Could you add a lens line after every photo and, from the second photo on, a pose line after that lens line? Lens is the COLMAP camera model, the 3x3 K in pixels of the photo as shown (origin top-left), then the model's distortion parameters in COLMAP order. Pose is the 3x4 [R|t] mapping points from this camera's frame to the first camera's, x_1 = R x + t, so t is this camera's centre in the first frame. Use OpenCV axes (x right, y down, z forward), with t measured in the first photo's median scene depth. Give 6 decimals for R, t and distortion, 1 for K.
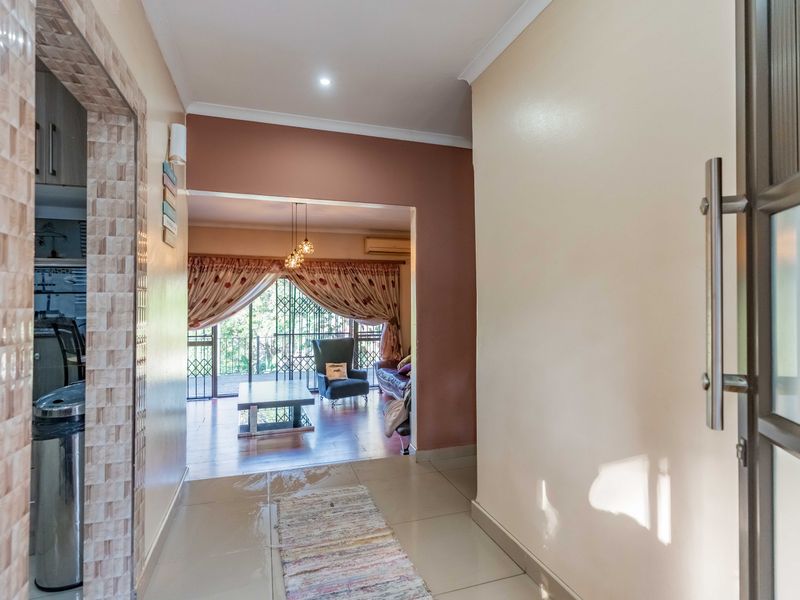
lens RADIAL K [[415.2, 0, 400.2], [0, 415.2, 300.9], [0, 0, 1]] dist [0.002750, -0.000191]
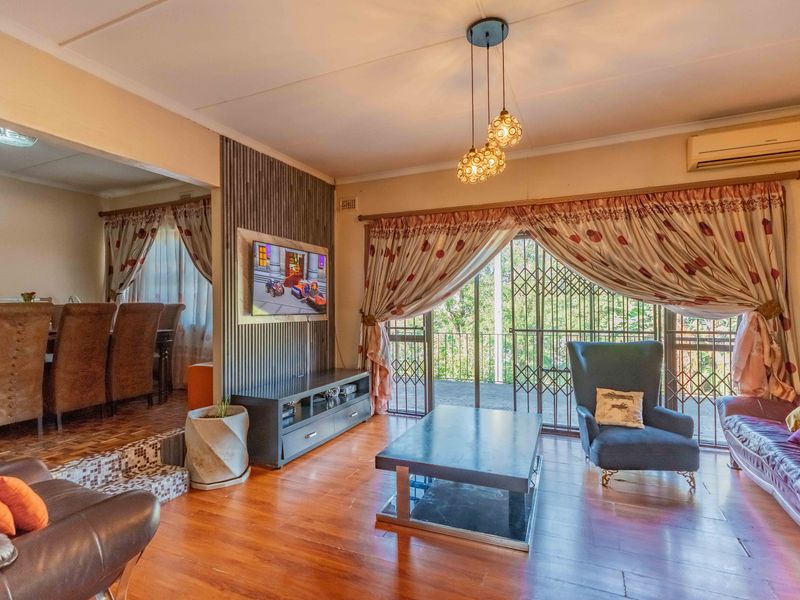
lens RADIAL K [[415.2, 0, 398.7], [0, 415.2, 297.6], [0, 0, 1]] dist [0.002750, -0.000191]
pose [[0.737676, -0.015279, -0.674982, -0.008891], [0.013564, 0.999878, -0.007810, 0.035495], [0.675019, -0.003394, 0.737793, 0.428044]]
